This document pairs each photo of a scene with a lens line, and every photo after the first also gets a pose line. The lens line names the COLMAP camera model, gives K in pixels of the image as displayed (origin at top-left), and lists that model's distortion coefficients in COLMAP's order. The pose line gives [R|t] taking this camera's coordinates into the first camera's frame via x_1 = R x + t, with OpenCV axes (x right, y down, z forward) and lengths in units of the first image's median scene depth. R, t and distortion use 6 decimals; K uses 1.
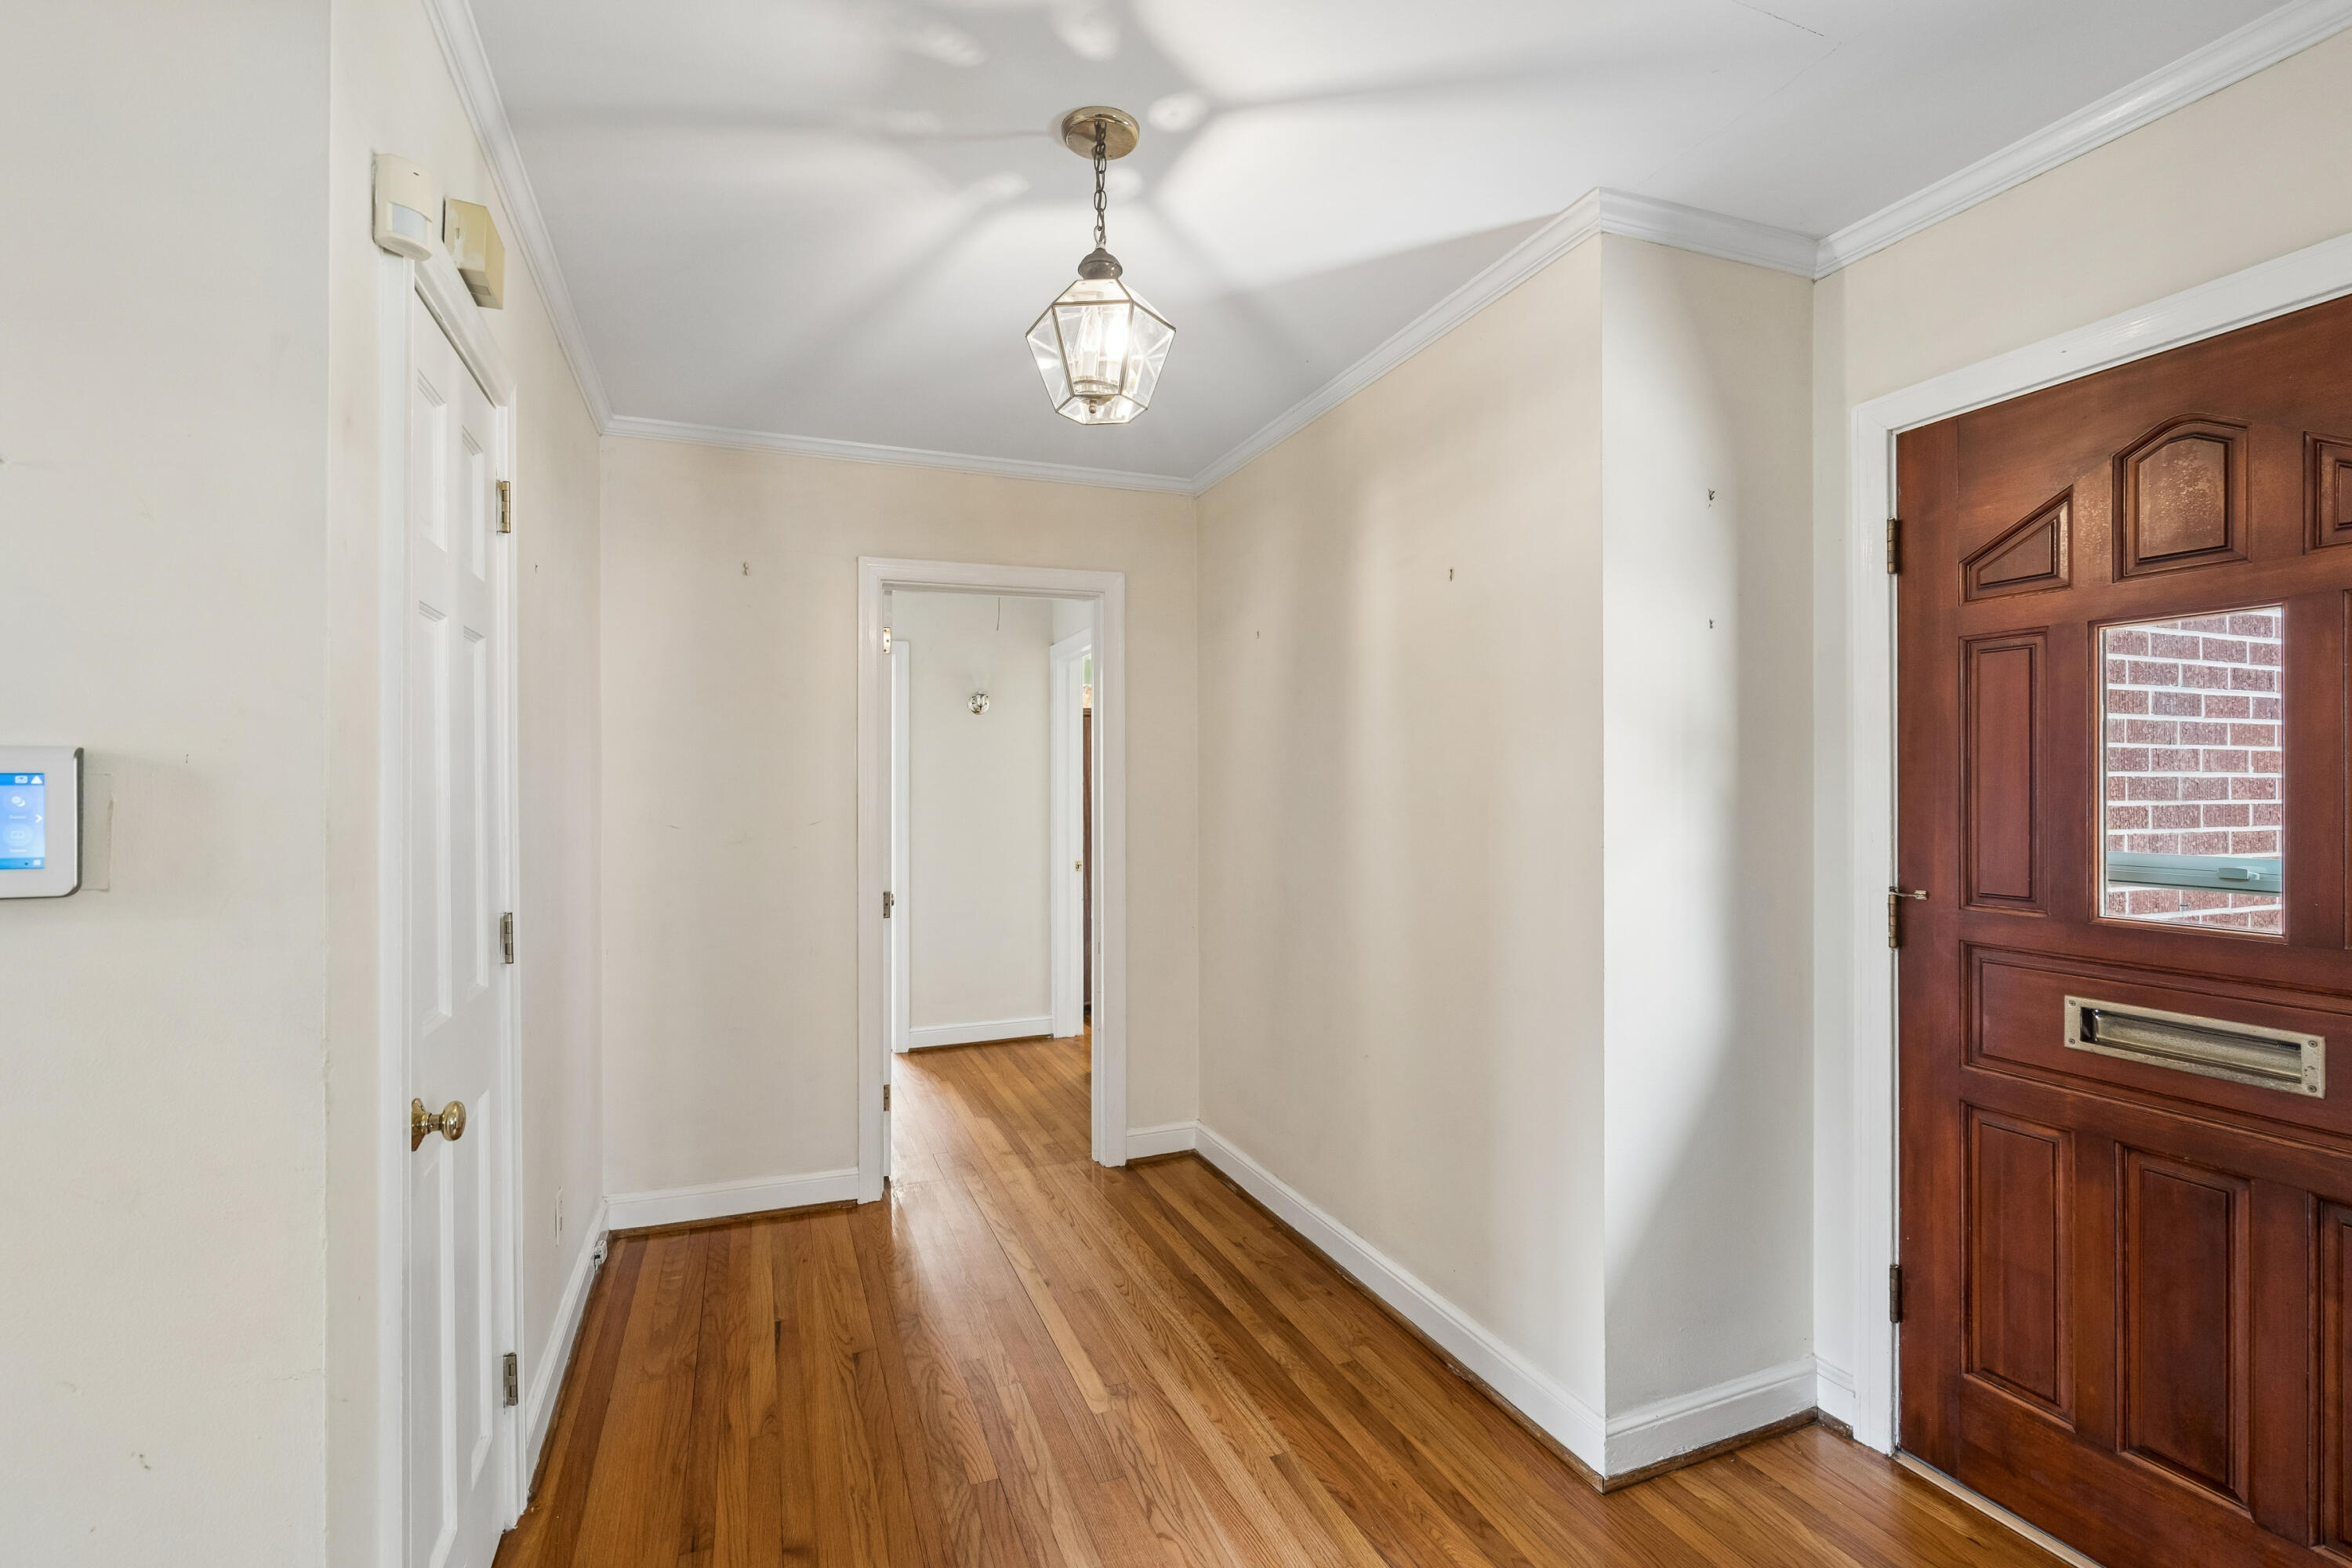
lens RADIAL K [[1076.2, 0, 1177.4], [0, 1076.2, 794.2], [0, 0, 1]] dist [-0.014568, 0.000513]
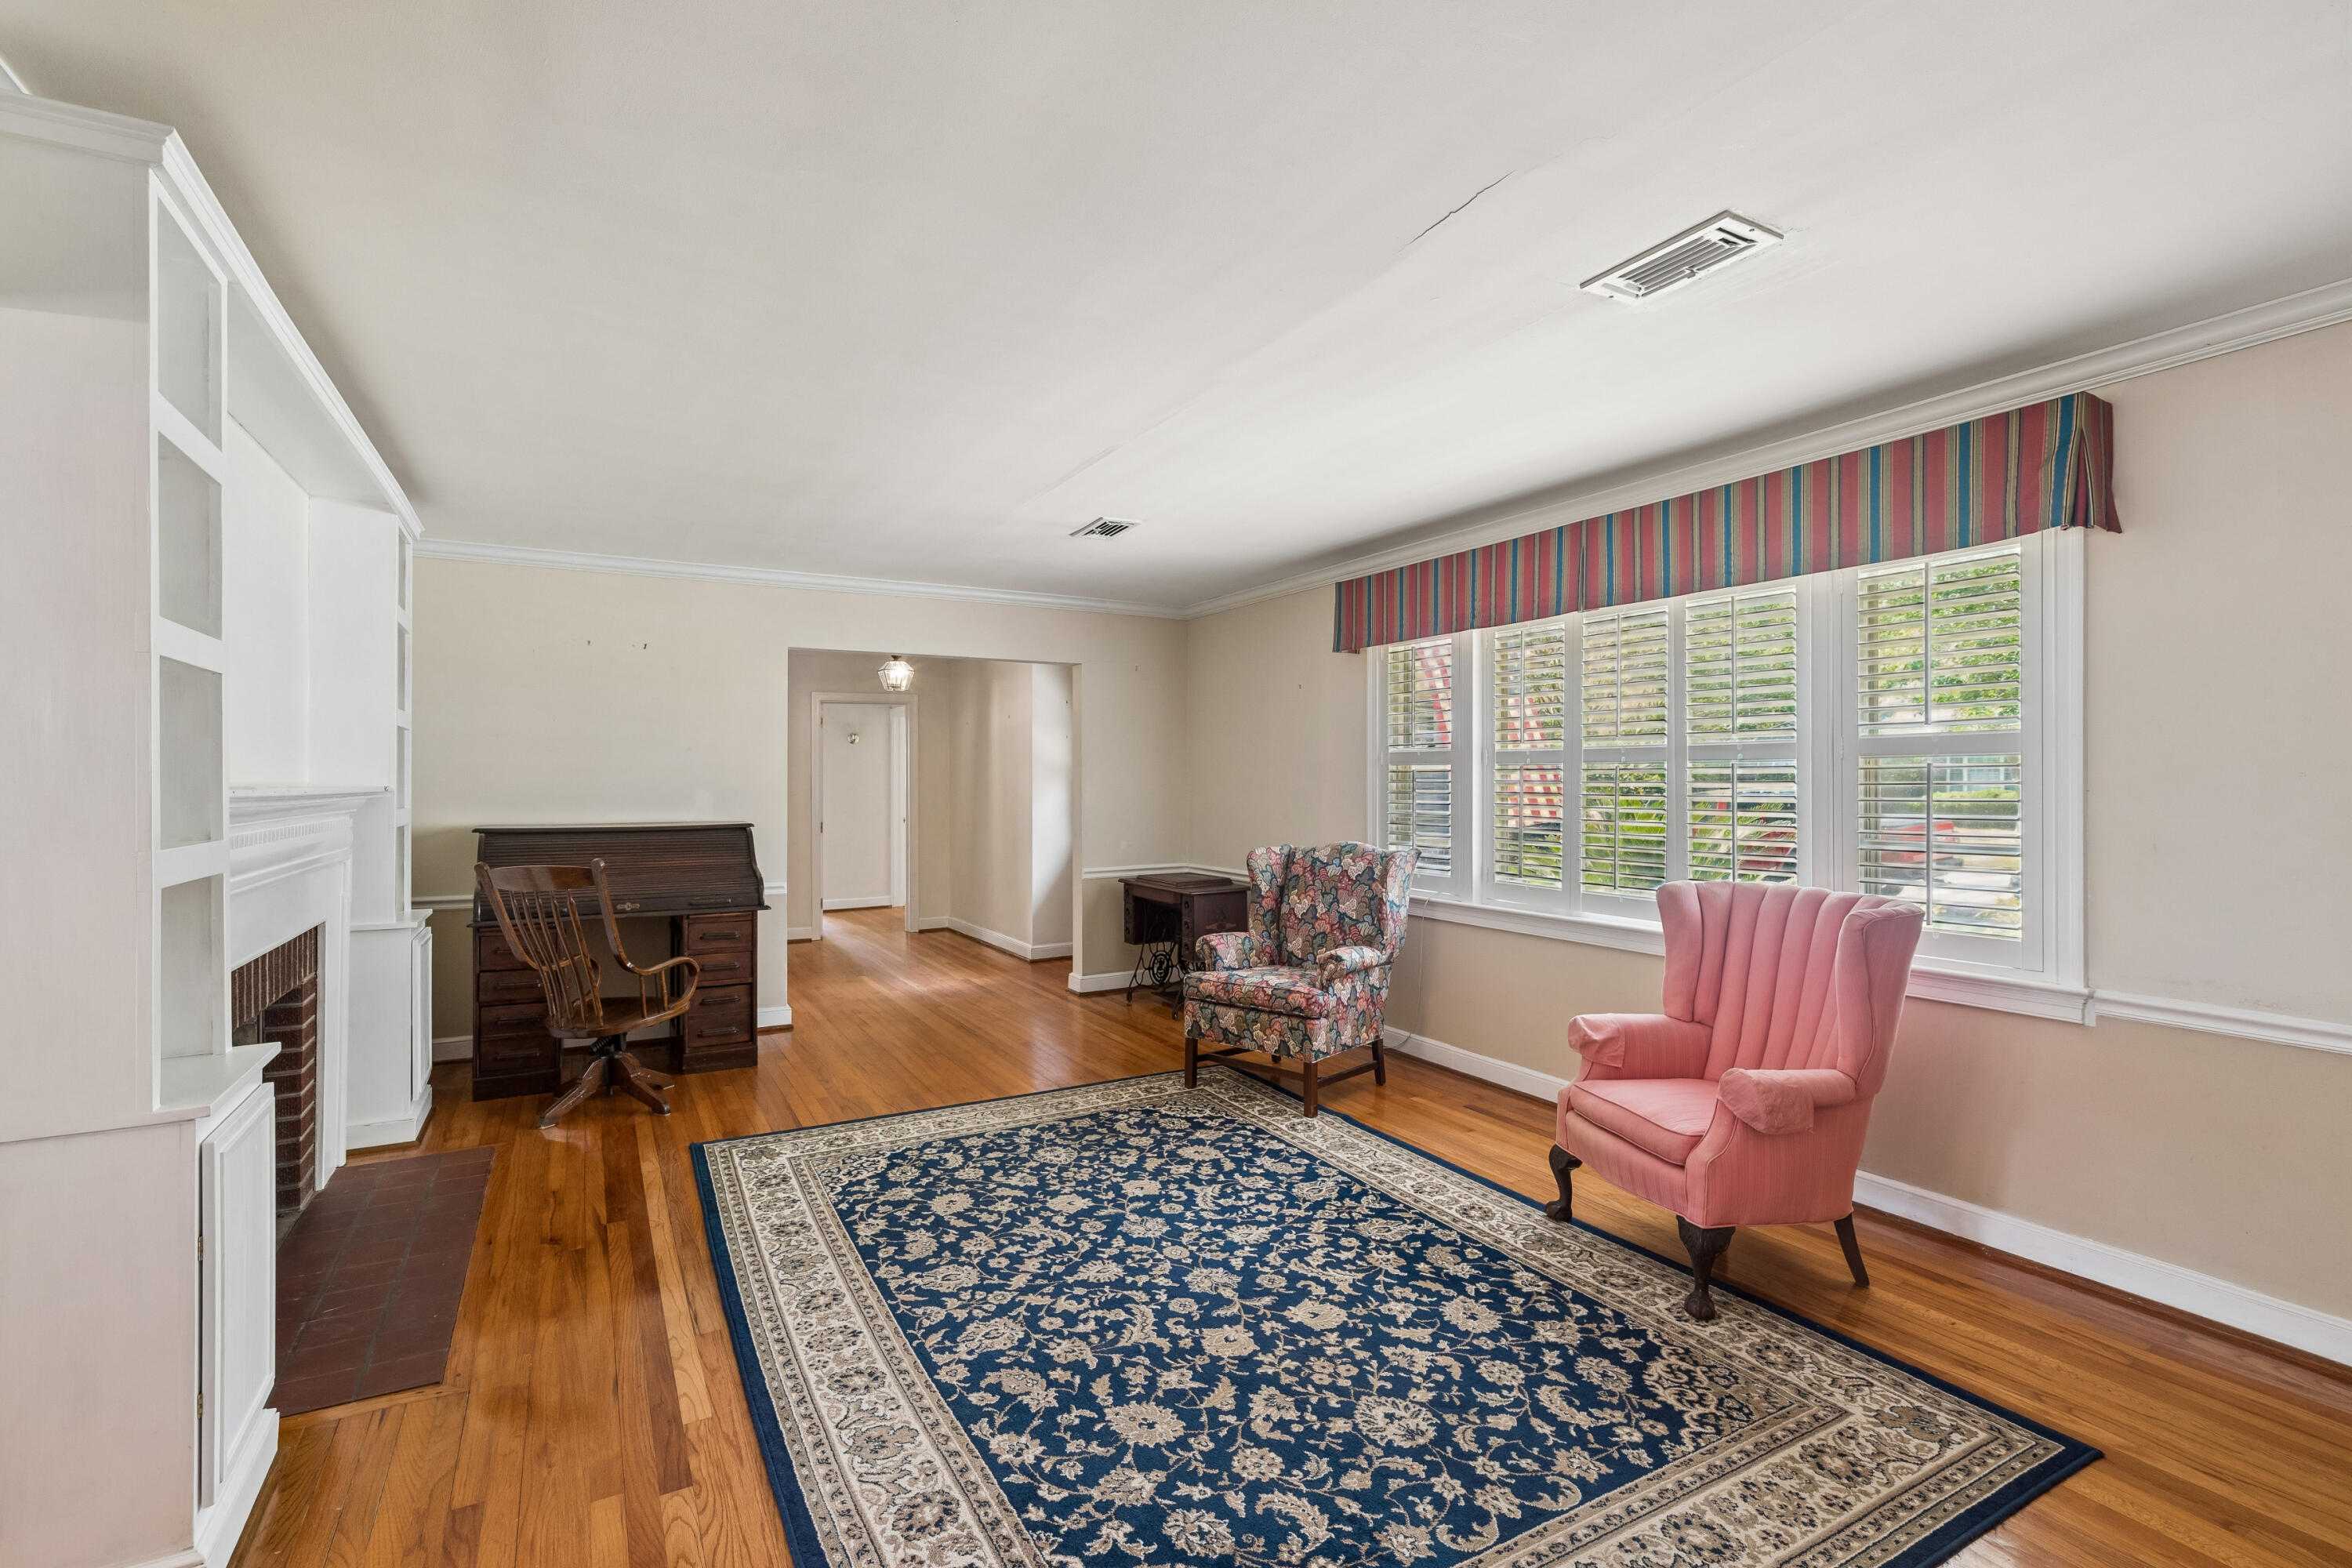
lens RADIAL K [[1030.4, 0, 1176.0], [0, 1030.4, 784.0], [0, 0, 1]] dist [-0.001334, 0.000434]
pose [[0.990645, 0.009771, 0.136113, 0.275965], [-0.009032, 0.999941, -0.006052, 0.005901], [-0.136164, 0.004766, 0.990675, -1.849307]]
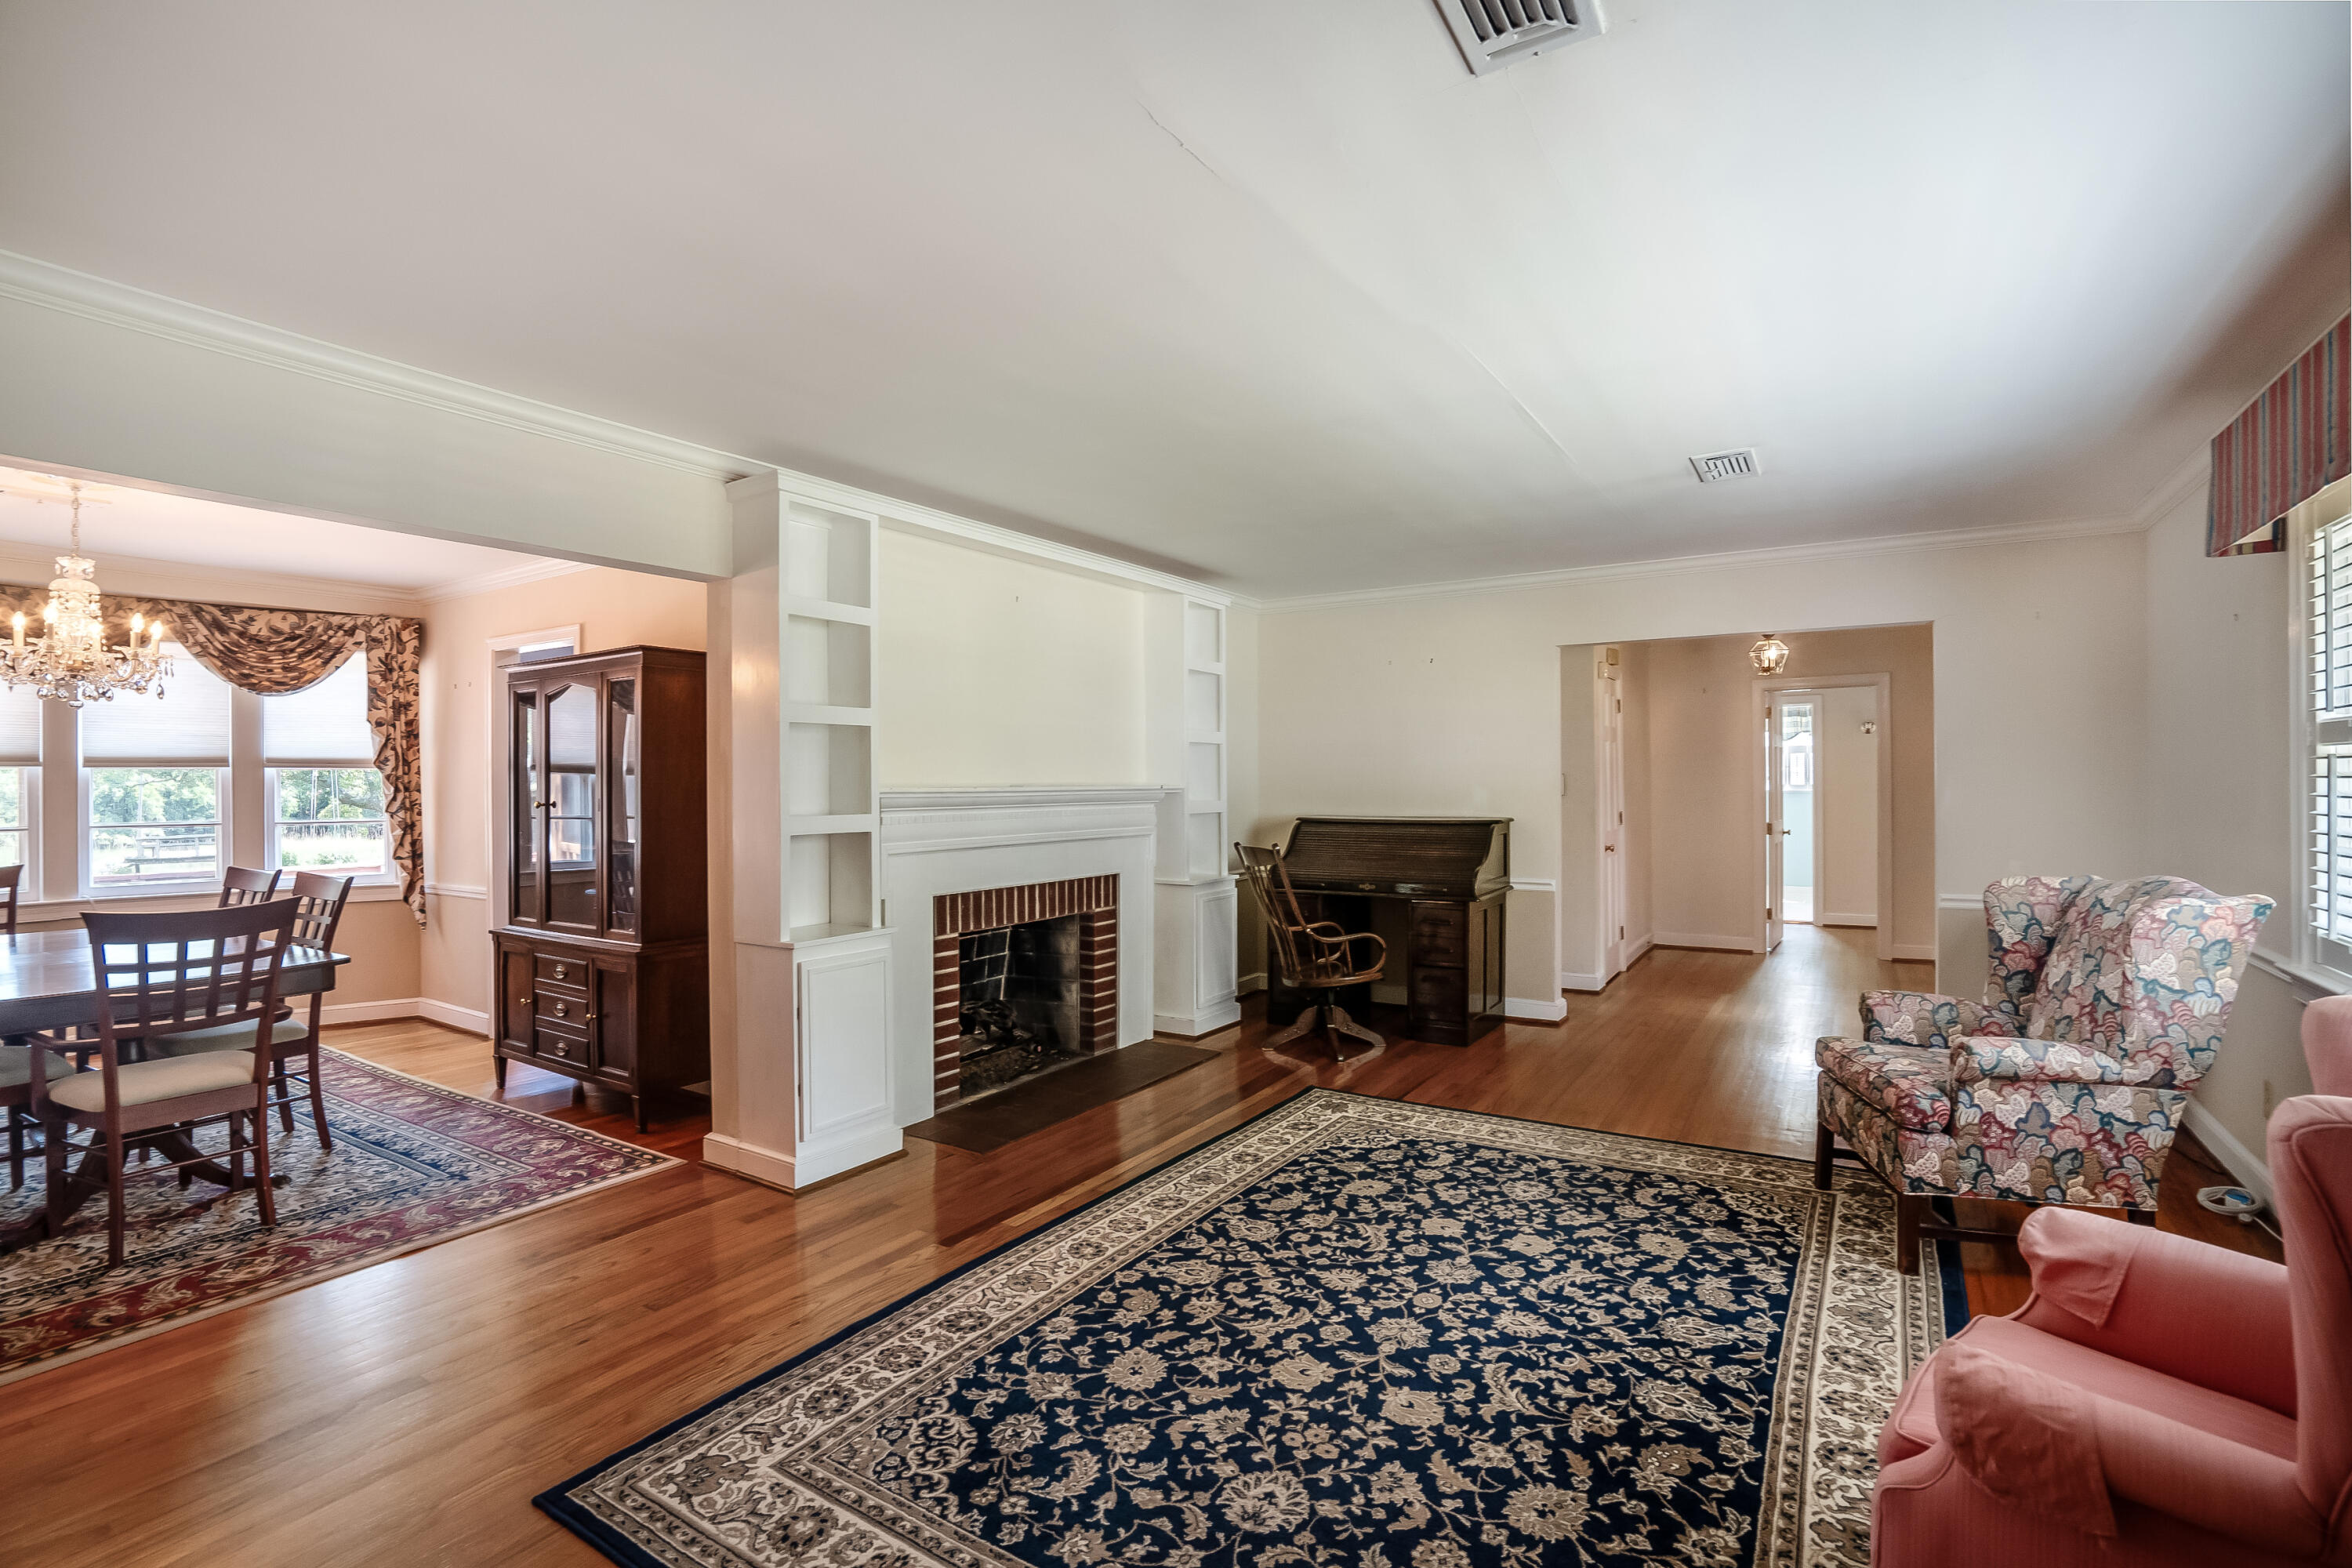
lens RADIAL K [[1048.9, 0, 1143.3], [0, 1048.9, 779.6], [0, 0, 1]] dist [-0.025652, 0.001285]
pose [[0.586832, -0.005115, -0.809693, 0.885557], [0.004086, 0.999986, -0.003356, 0.003152], [0.809699, -0.001339, 0.586844, -1.632062]]
